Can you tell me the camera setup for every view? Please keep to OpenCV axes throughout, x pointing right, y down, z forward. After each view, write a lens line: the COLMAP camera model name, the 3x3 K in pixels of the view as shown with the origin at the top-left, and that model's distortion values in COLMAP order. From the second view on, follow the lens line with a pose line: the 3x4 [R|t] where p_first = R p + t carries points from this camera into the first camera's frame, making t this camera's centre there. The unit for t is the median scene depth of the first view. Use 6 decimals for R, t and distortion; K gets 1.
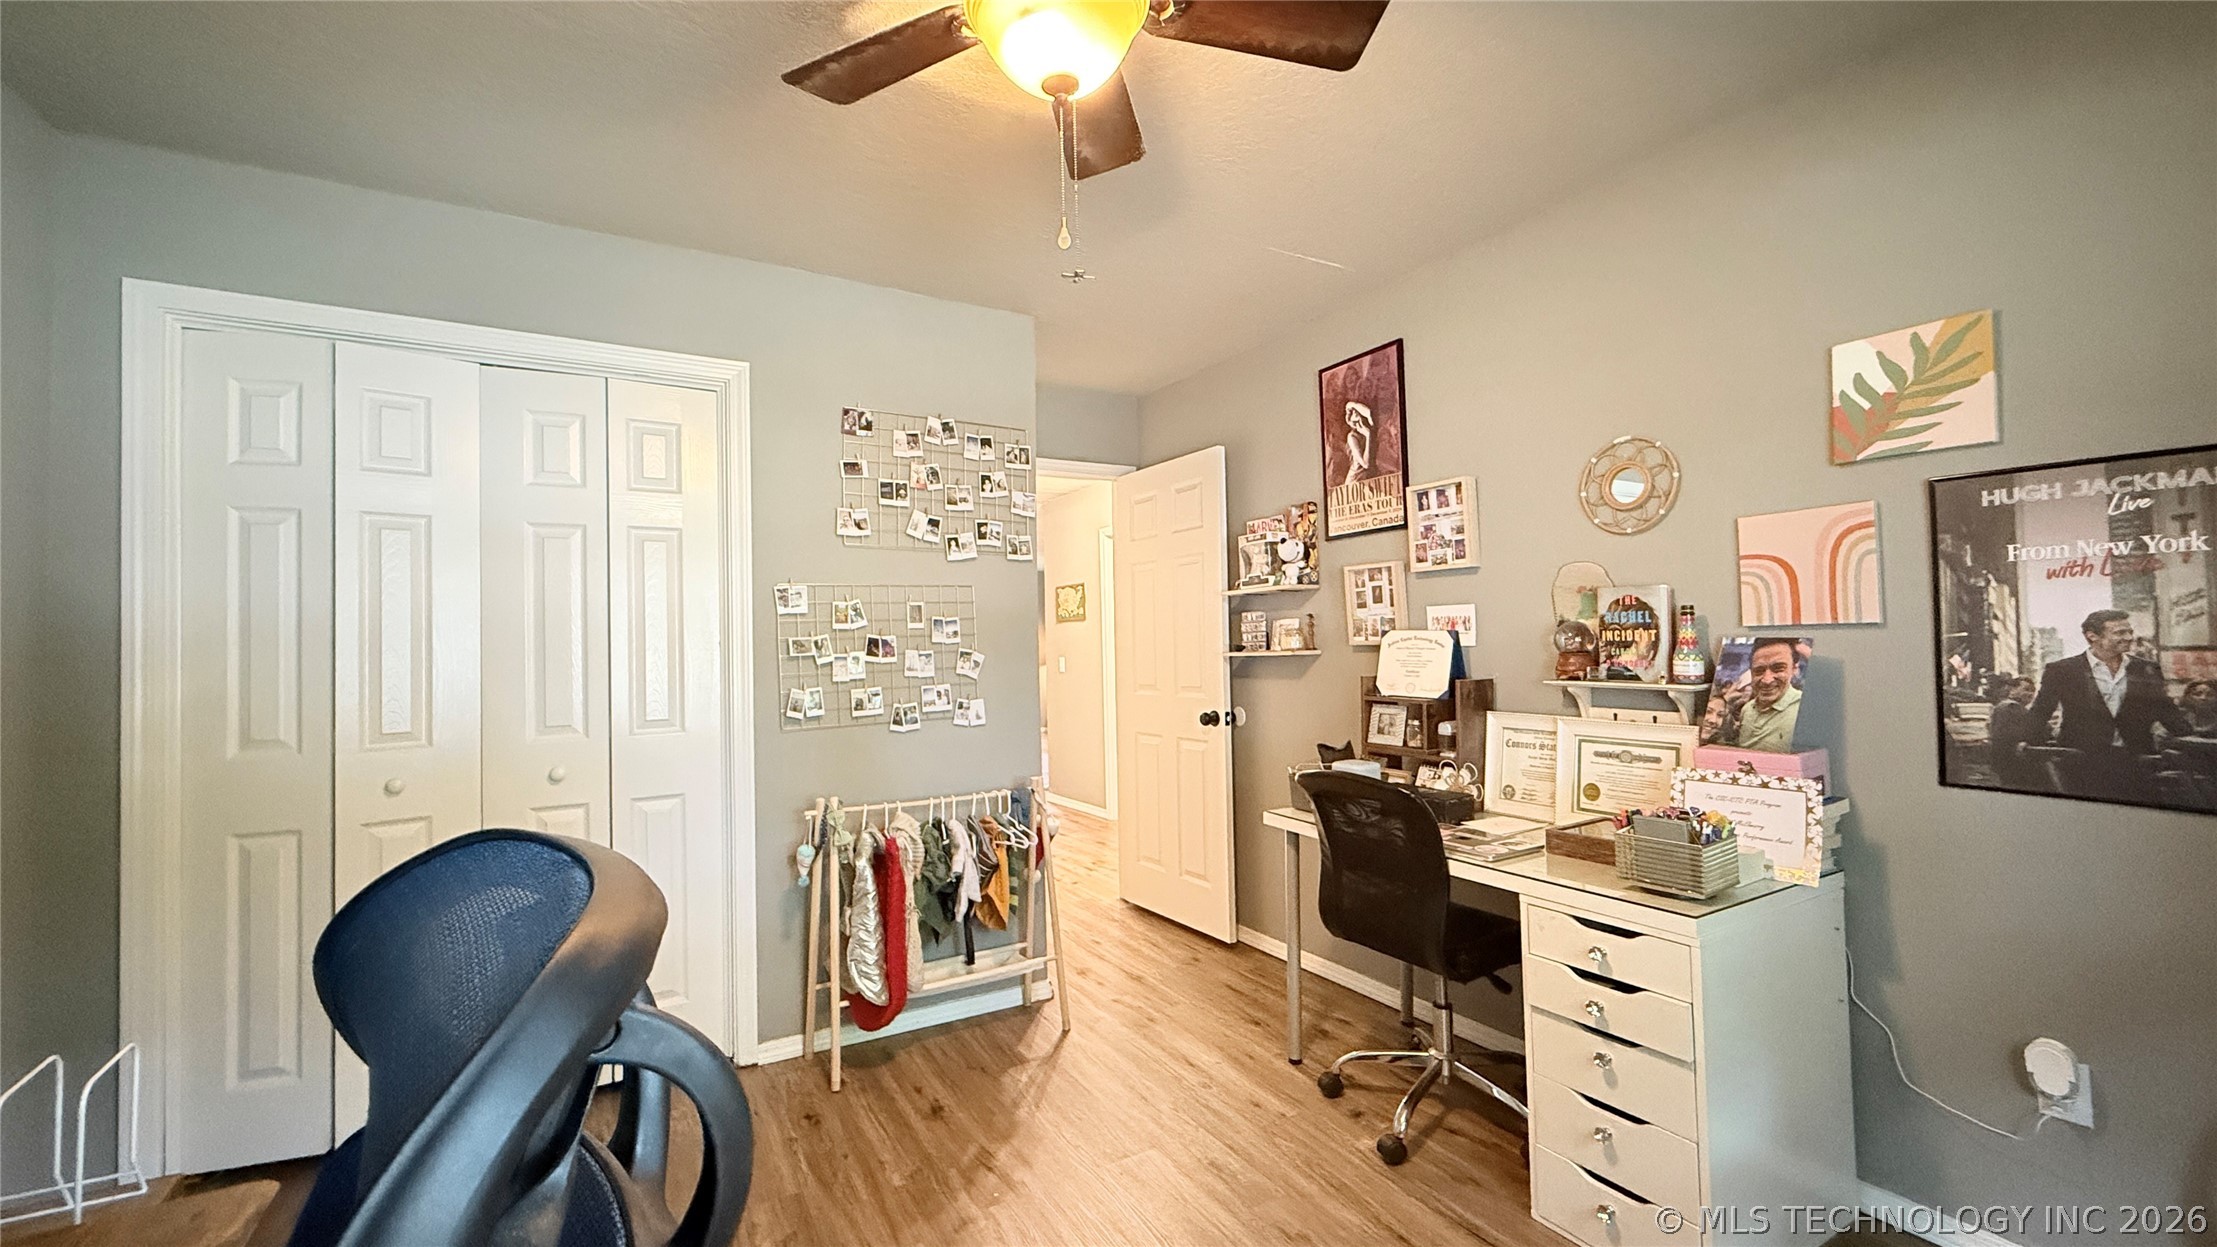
lens RADIAL K [[882.8, 0, 1101.4], [0, 882.8, 623.0], [0, 0, 1]] dist [-0.000259, 0.000211]
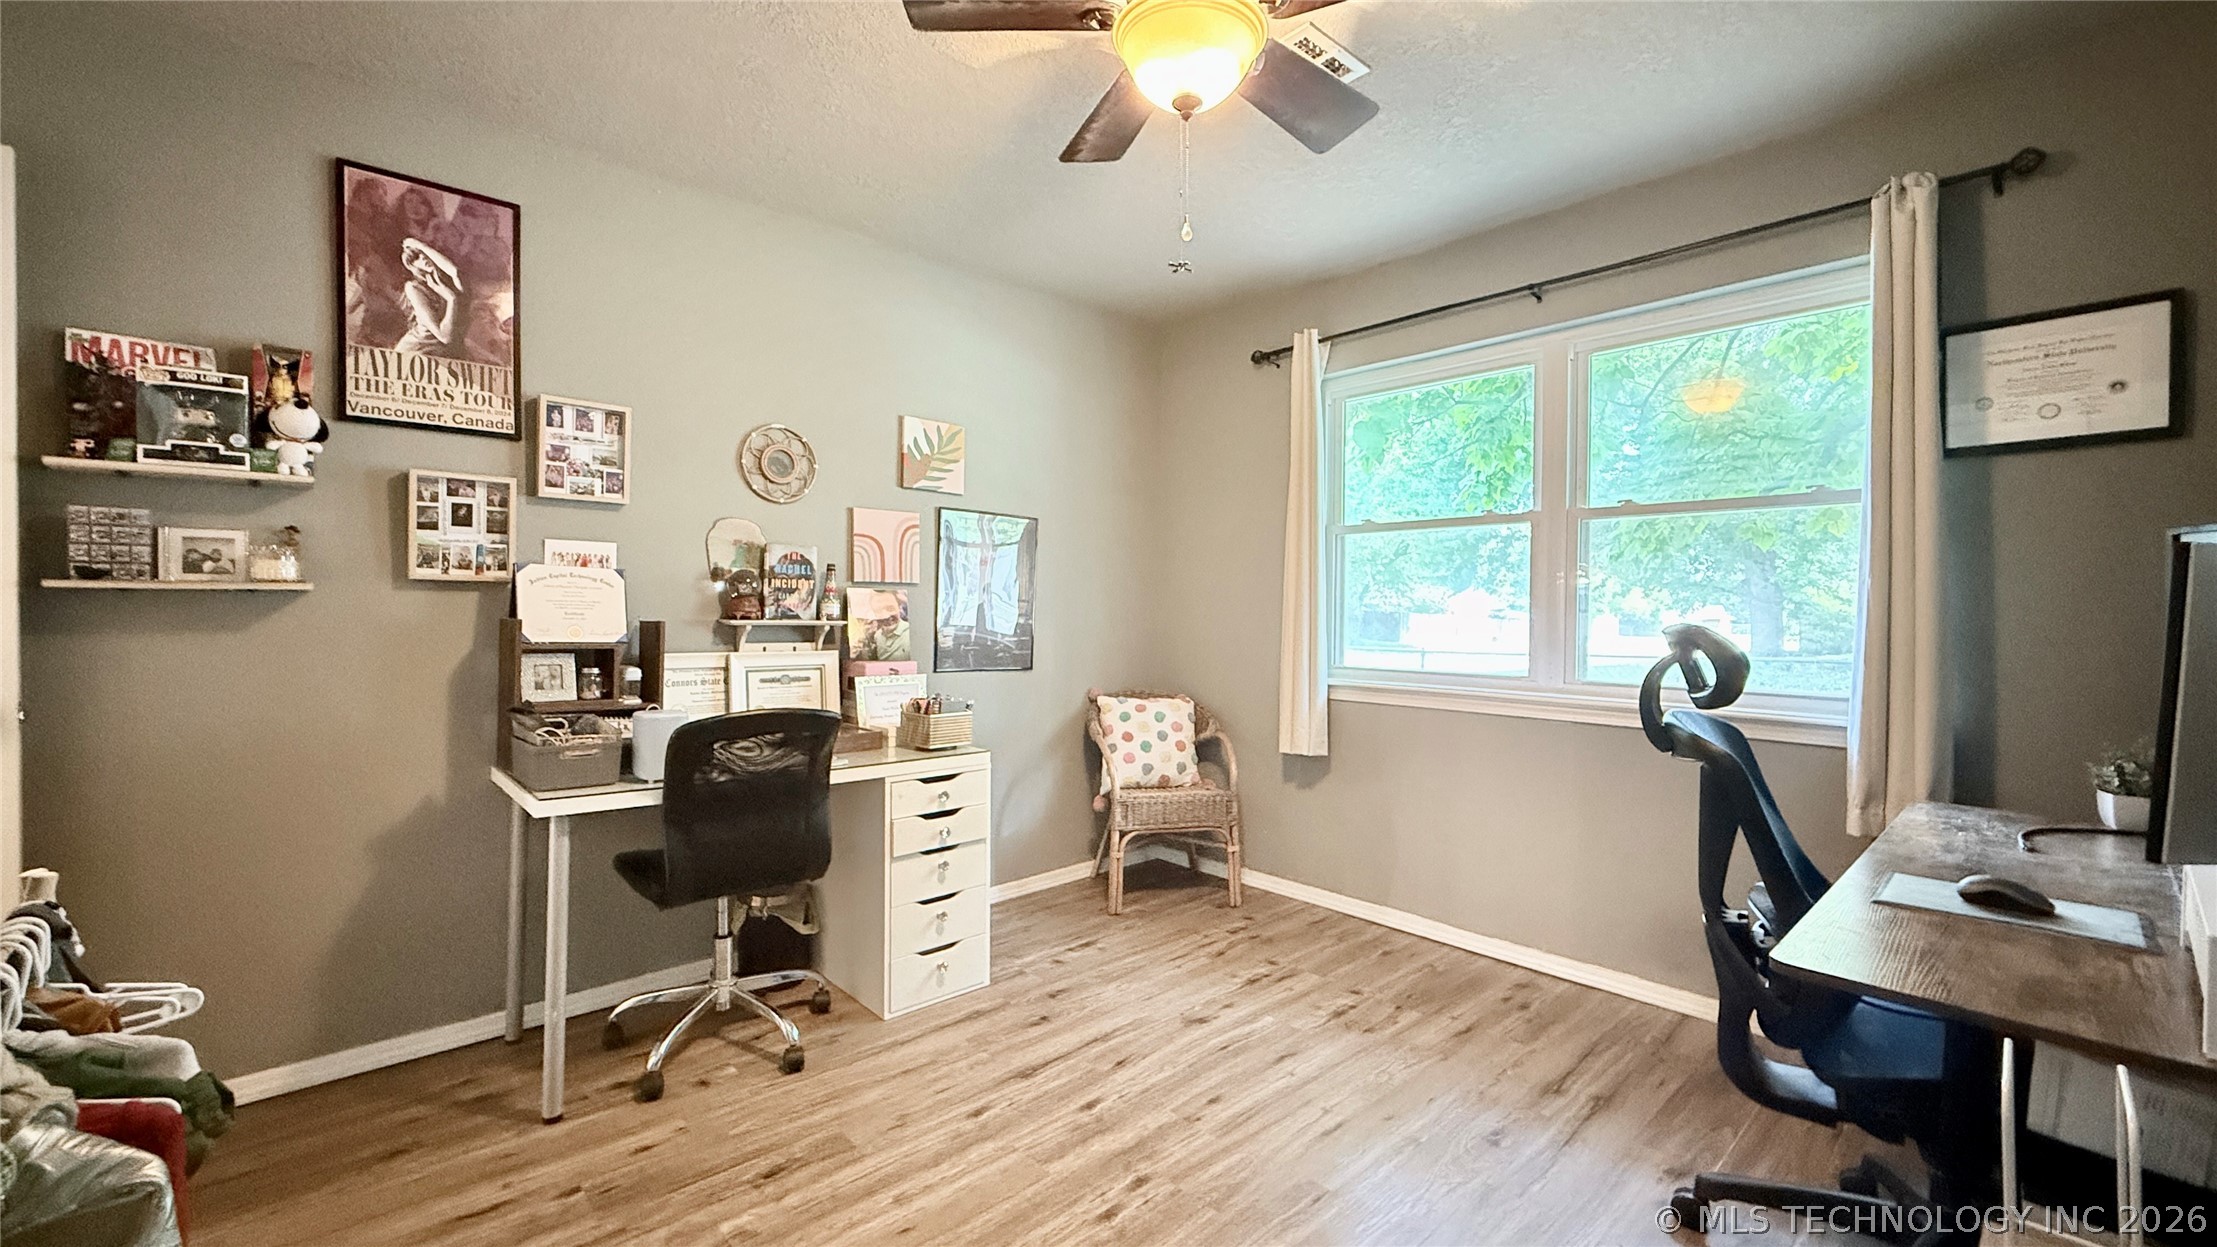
lens RADIAL K [[882.8, 0, 1101.4], [0, 882.8, 623.0], [0, 0, 1]] dist [-0.000259, 0.000211]
pose [[-0.213256, 0.008097, 0.976963, -0.604568], [-0.028014, 0.999504, -0.014399, 0.062354], [-0.976595, -0.030439, -0.212924, 0.680444]]
